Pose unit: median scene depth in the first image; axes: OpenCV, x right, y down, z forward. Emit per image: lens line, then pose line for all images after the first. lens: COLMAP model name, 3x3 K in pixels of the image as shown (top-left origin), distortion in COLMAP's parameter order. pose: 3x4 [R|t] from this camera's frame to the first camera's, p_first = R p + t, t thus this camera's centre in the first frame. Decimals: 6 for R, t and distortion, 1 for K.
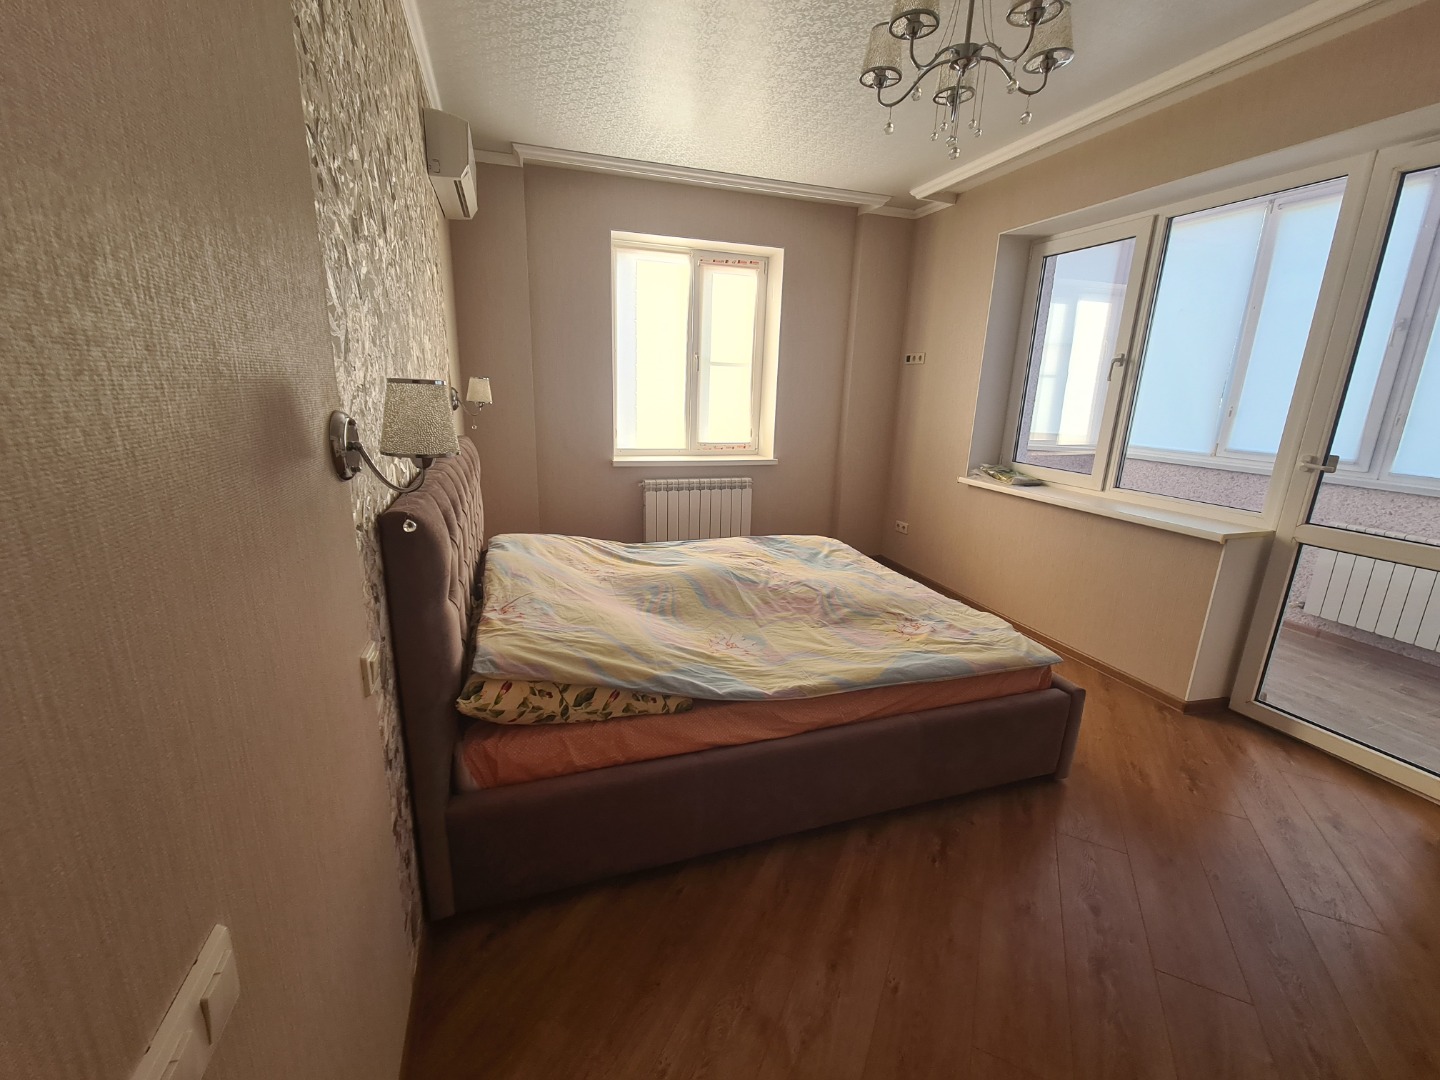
lens RADIAL K [[584.4, 0, 716.3], [0, 584.4, 527.2], [0, 0, 1]] dist [0.009737, -0.000043]
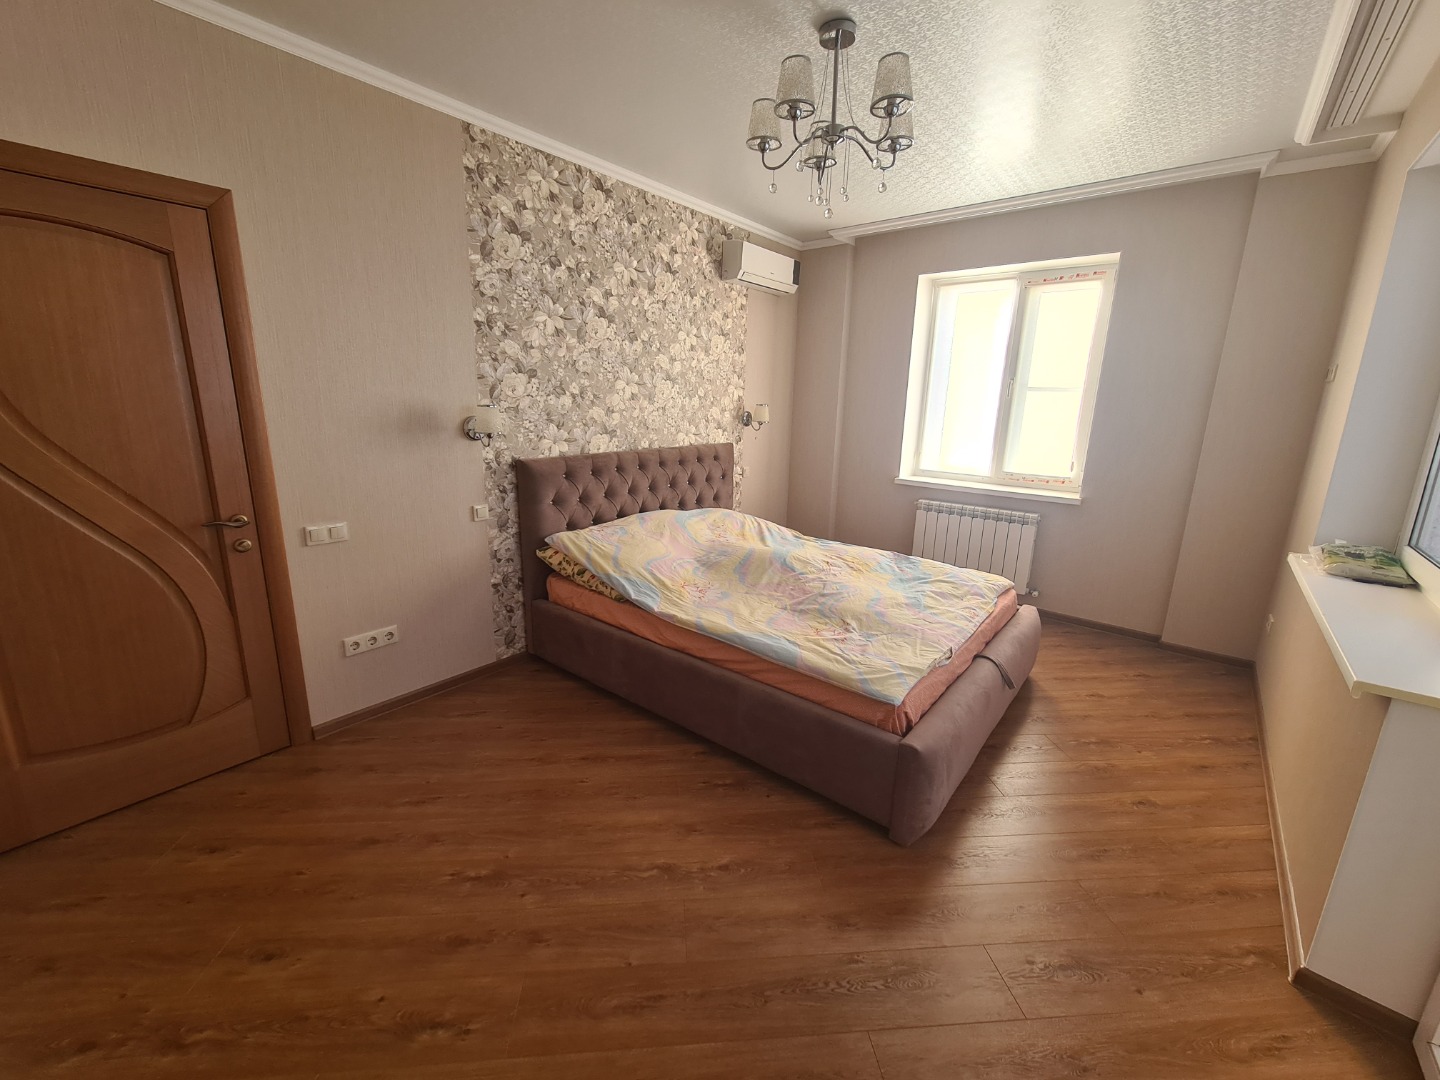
lens RADIAL K [[587.4, 0, 719.2], [0, 587.4, 532.2], [0, 0, 1]] dist [-0.001814, -0.000309]
pose [[0.533509, 0.173145, -0.827882, 1.044598], [-0.206902, 0.975800, 0.070748, -0.039973], [0.820097, 0.133546, 0.556423, 0.199088]]
